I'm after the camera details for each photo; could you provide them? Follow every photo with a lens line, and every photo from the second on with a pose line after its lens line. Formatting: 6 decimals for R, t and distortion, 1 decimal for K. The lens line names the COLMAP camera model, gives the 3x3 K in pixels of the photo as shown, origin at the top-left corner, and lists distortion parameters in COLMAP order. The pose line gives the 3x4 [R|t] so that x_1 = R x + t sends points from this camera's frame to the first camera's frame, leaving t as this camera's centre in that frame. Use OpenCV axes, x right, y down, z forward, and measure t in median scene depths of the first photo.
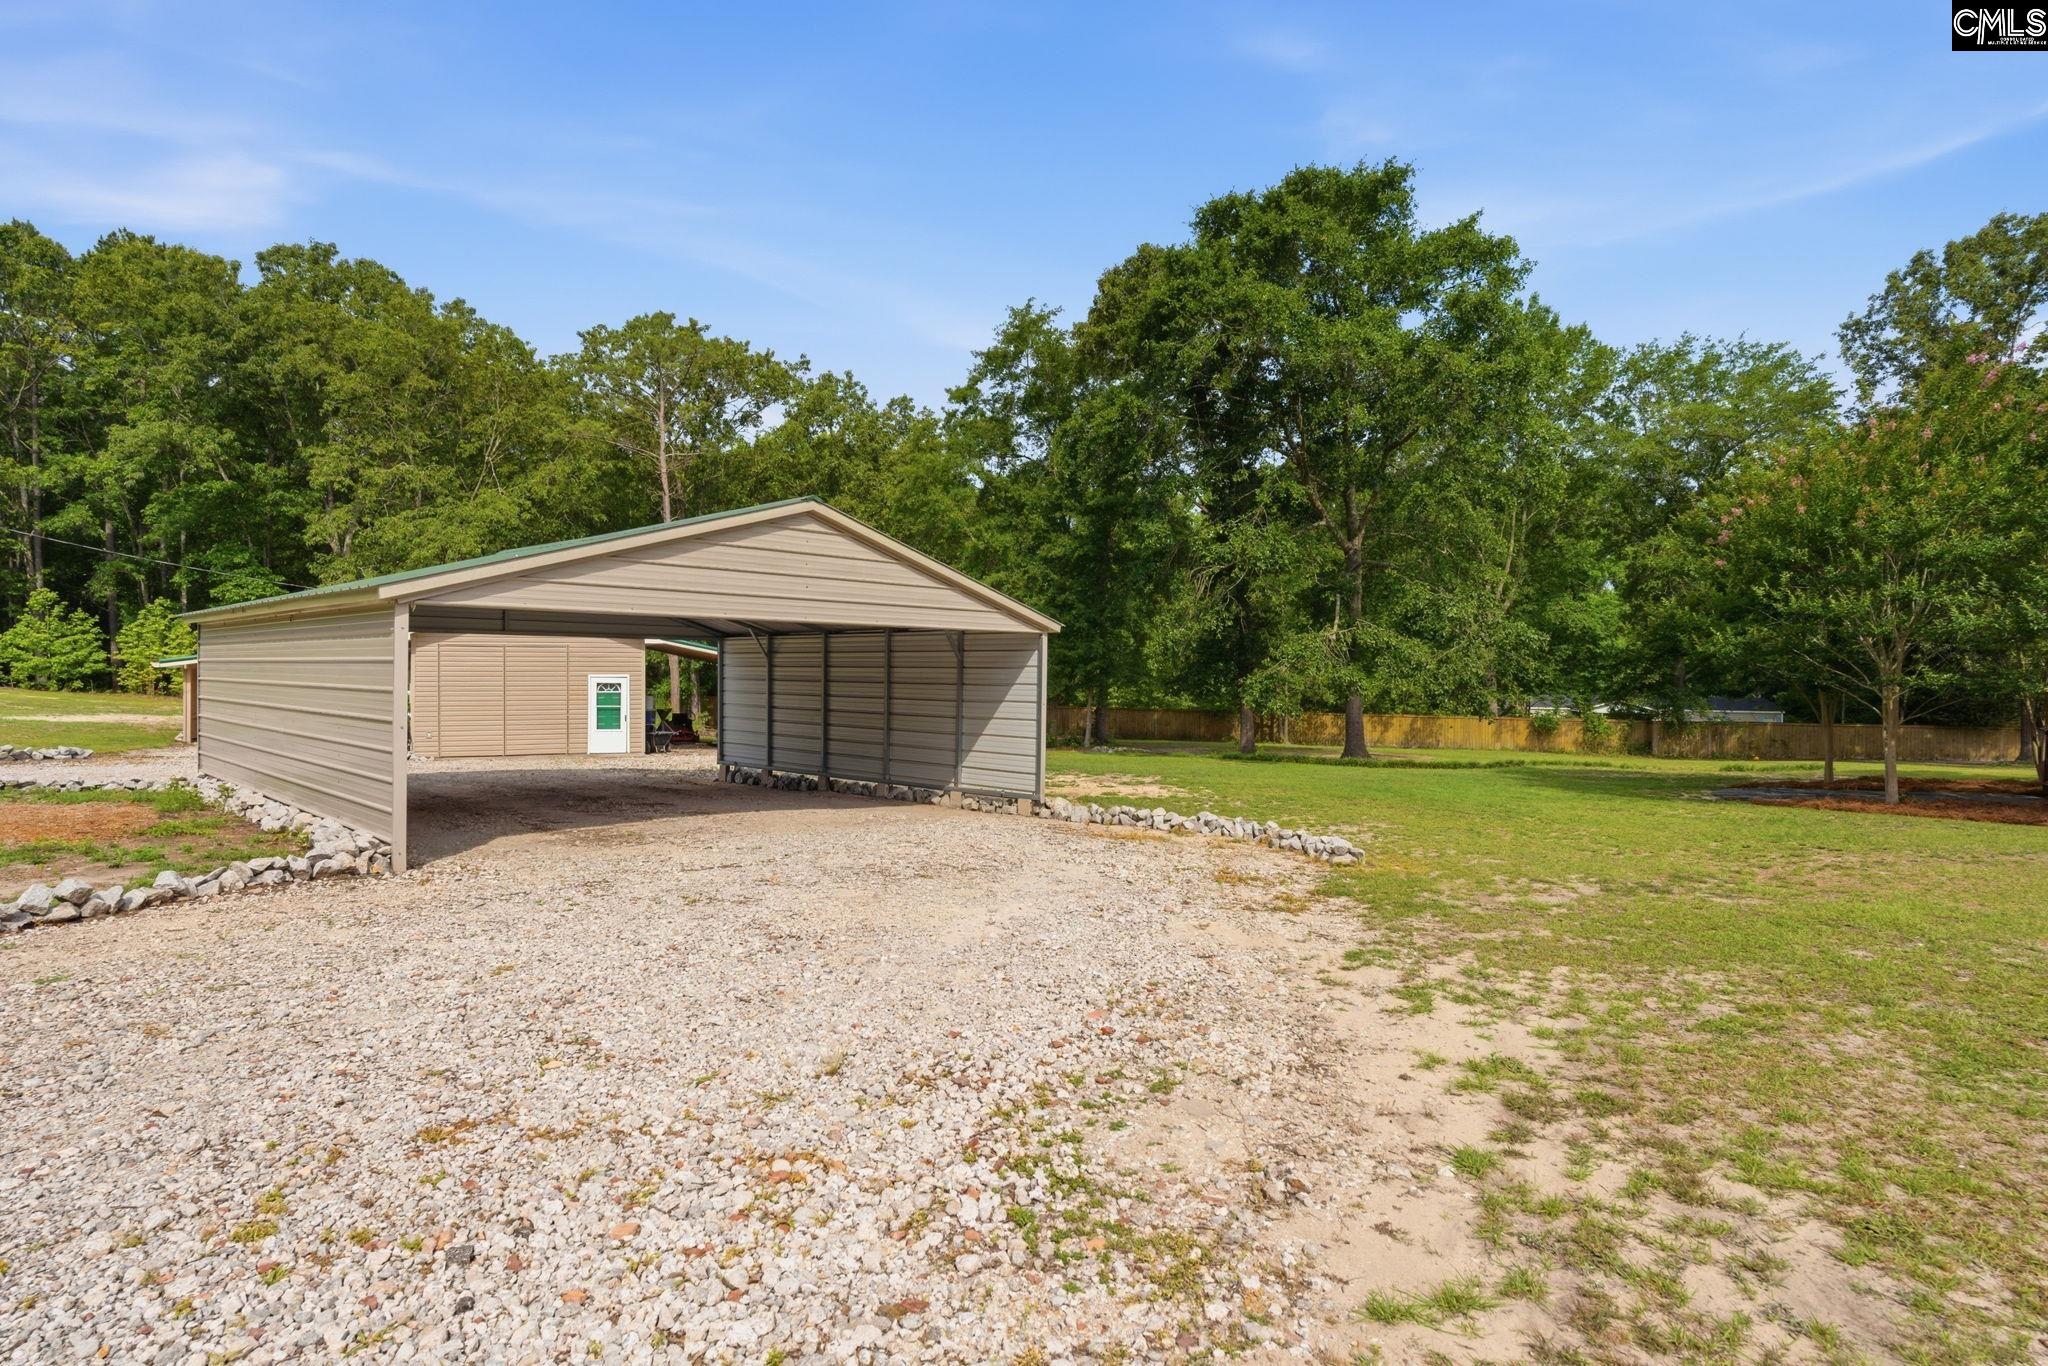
lens RADIAL K [[1045.1, 0, 1021.5], [0, 1045.1, 676.9], [0, 0, 1]] dist [-0.002147, -0.000801]
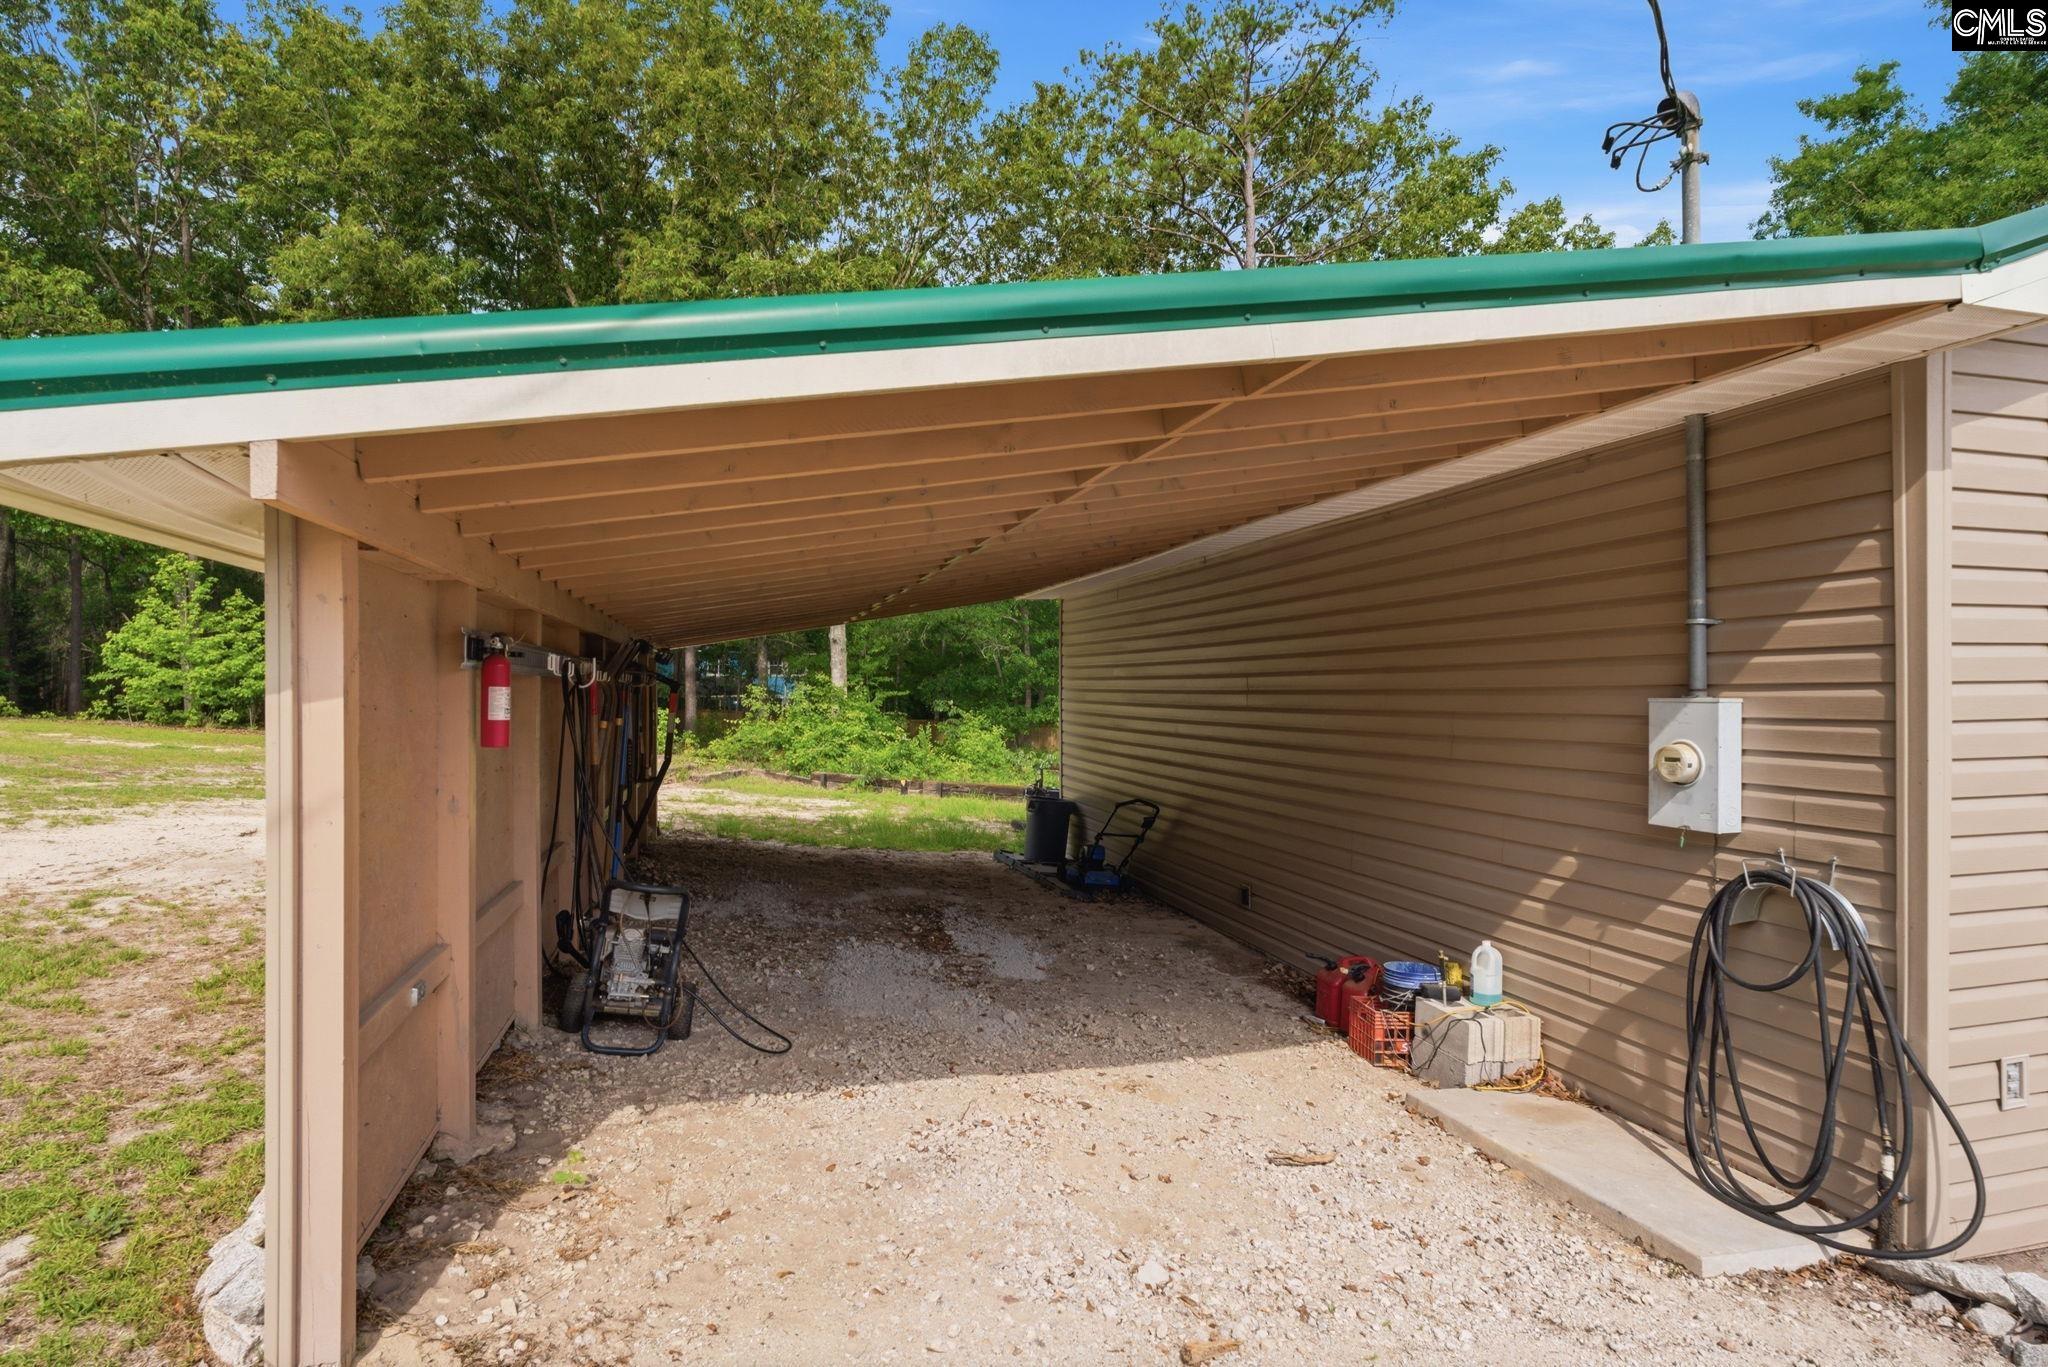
lens RADIAL K [[1045.1, 0, 1037.3], [0, 1045.1, 694.9], [0, 0, 1]] dist [-0.002147, -0.000801]
pose [[0.990670, -0.009112, -0.135980, -0.532698], [0.008127, 0.999937, -0.007799, 0.005664], [0.136042, 0.006621, 0.990681, 0.682175]]
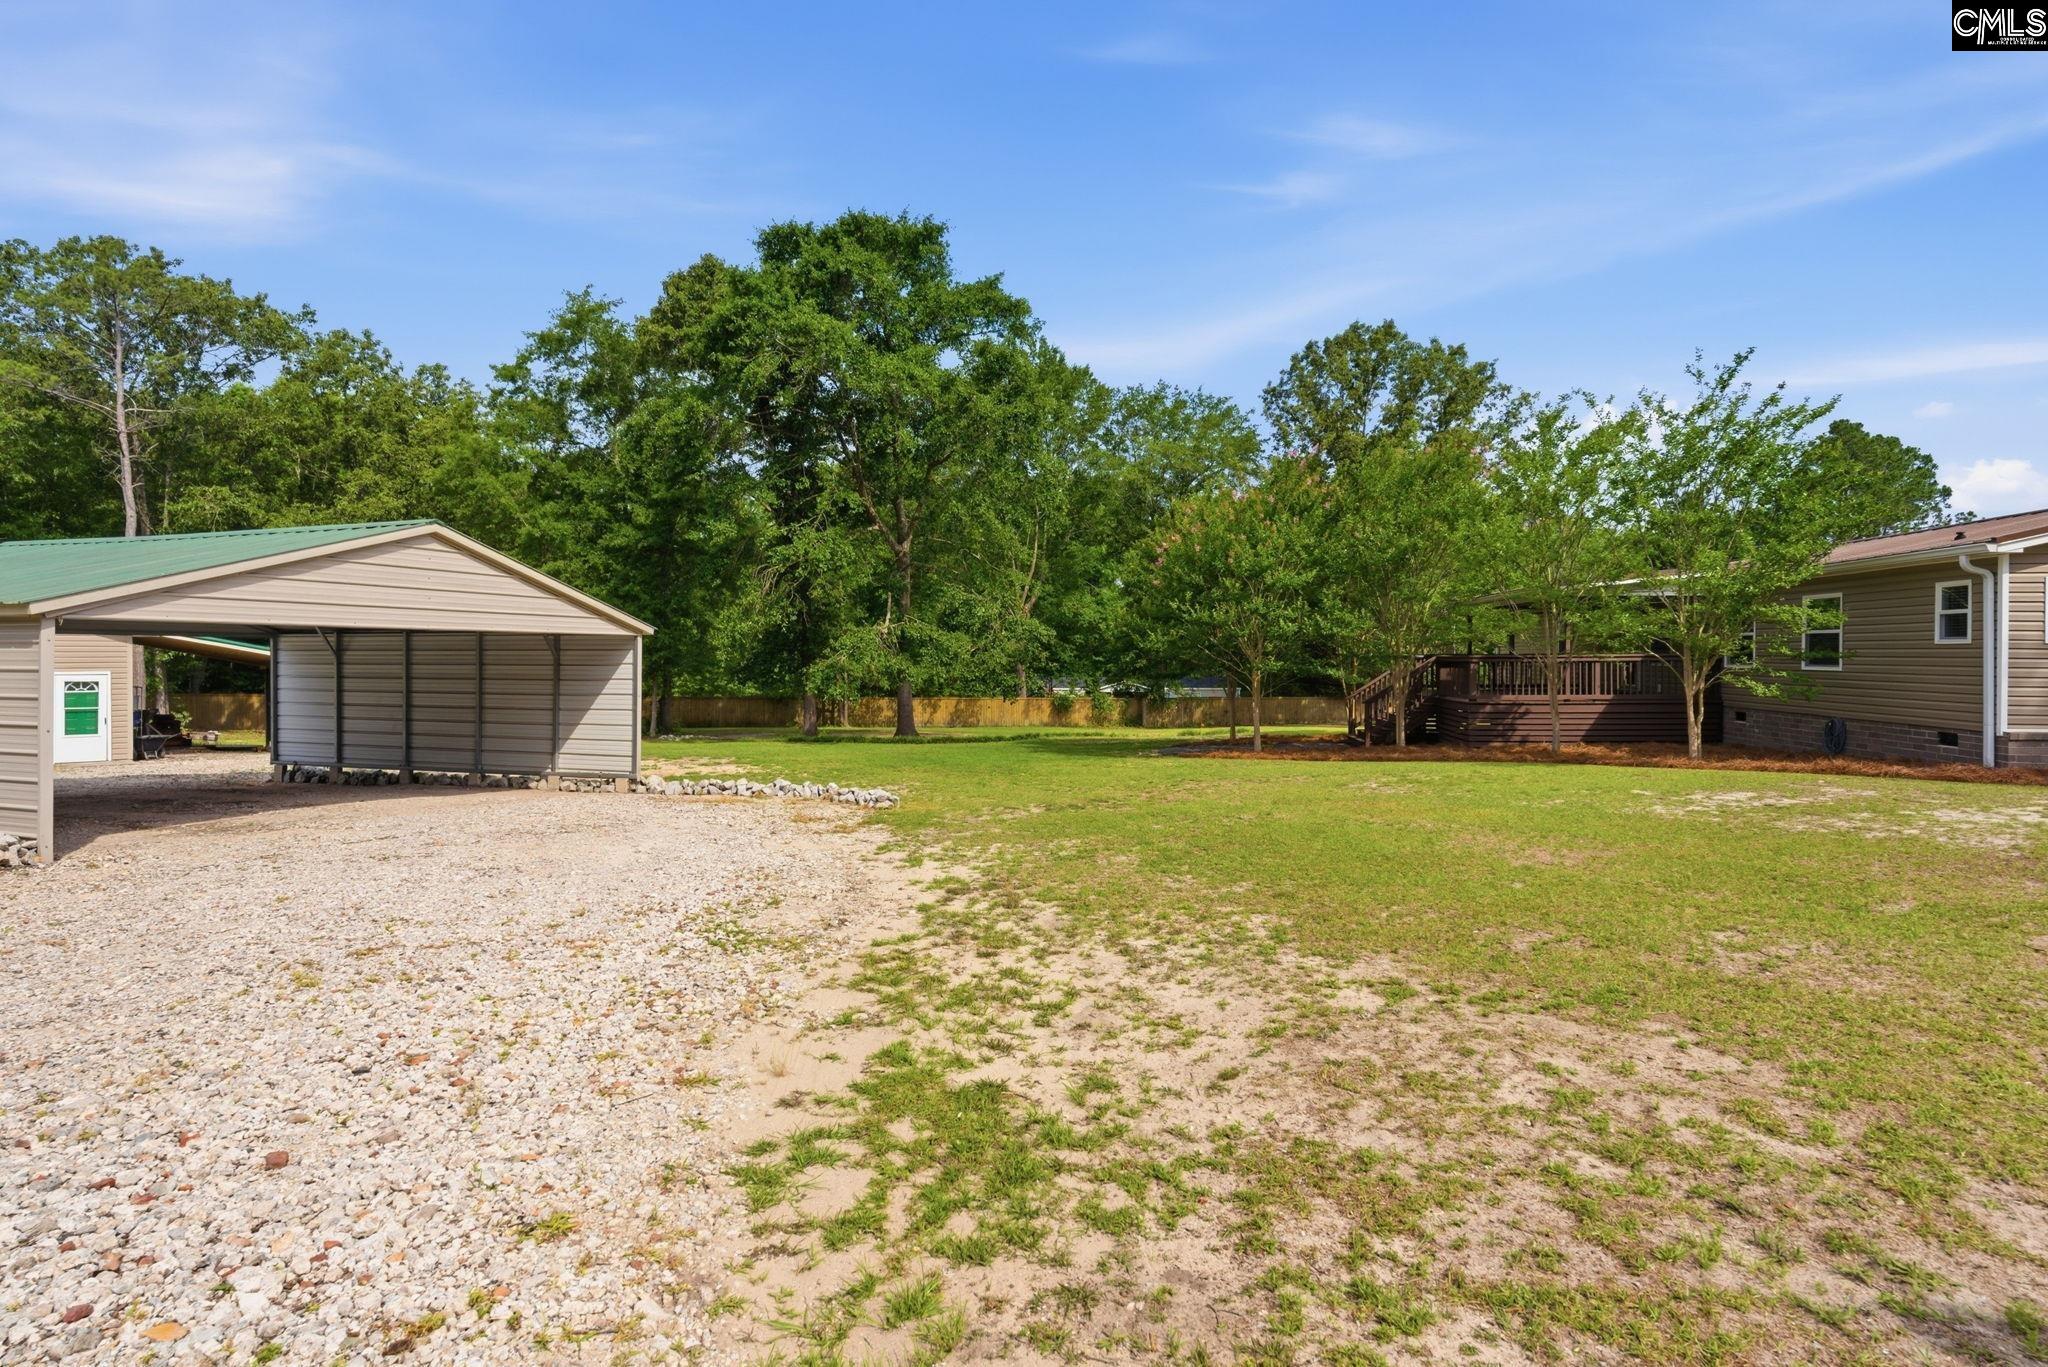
lens RADIAL K [[1045.1, 0, 1023.9], [0, 1045.1, 662.0], [0, 0, 1]] dist [-0.002147, -0.000801]
pose [[0.914605, -0.008216, 0.404265, -0.022846], [0.008400, 0.999964, 0.001316, -0.003945], [-0.404261, 0.002192, 0.914641, -0.097040]]
